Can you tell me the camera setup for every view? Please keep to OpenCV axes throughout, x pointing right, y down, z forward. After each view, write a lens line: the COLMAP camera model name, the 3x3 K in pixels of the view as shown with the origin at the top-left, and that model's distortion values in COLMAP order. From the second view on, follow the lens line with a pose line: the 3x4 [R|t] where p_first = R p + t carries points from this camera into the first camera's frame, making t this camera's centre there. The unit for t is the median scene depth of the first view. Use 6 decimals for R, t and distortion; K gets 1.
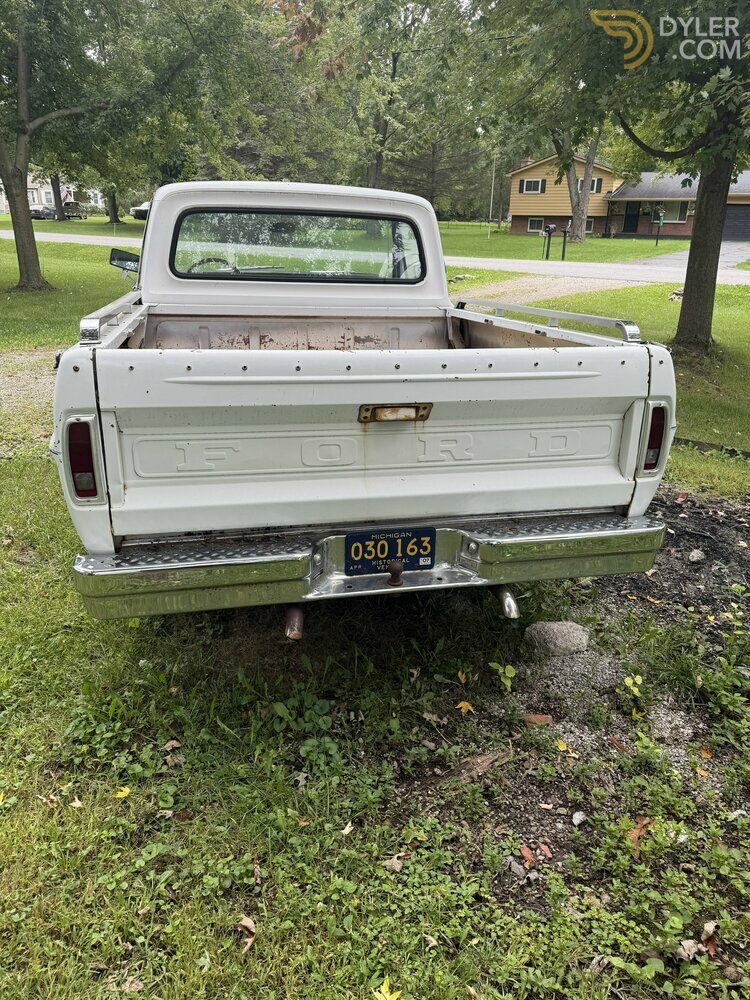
lens RADIAL K [[721.1, 0, 370.6], [0, 721.1, 498.1], [0, 0, 1]] dist [0.060825, -0.092614]
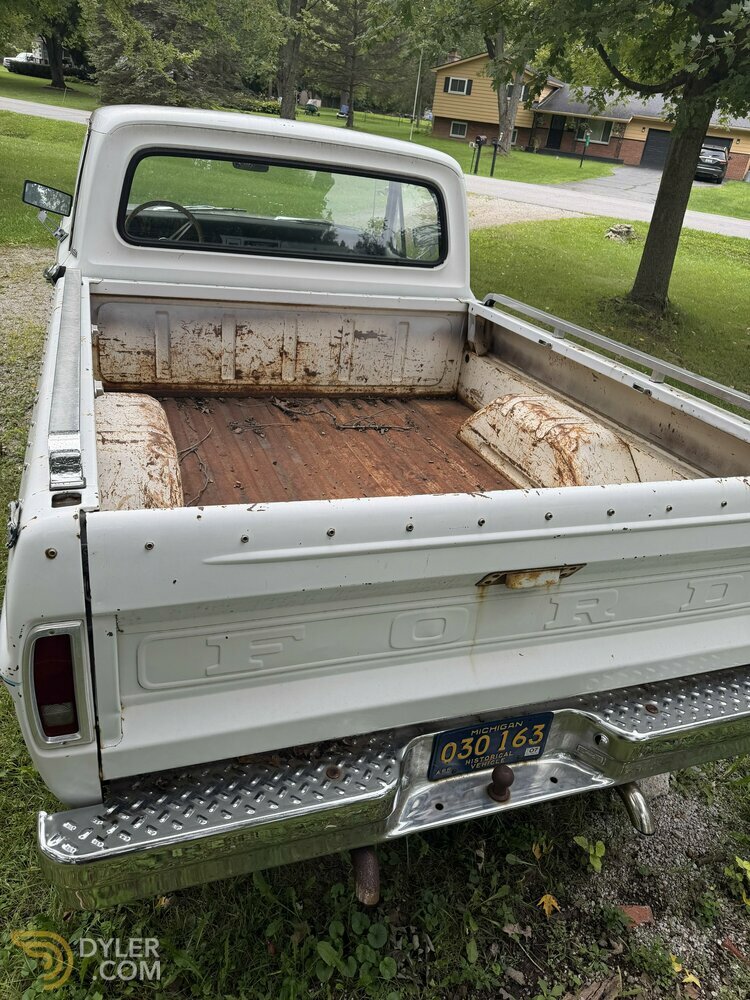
lens RADIAL K [[721.1, 0, 370.6], [0, 721.1, 498.1], [0, 0, 1]] dist [0.060825, -0.092614]
pose [[0.988676, 0.030643, 0.146901, -0.121548], [-0.049650, 0.990592, 0.127524, -0.151661], [-0.141611, -0.133374, 0.980896, 0.207768]]
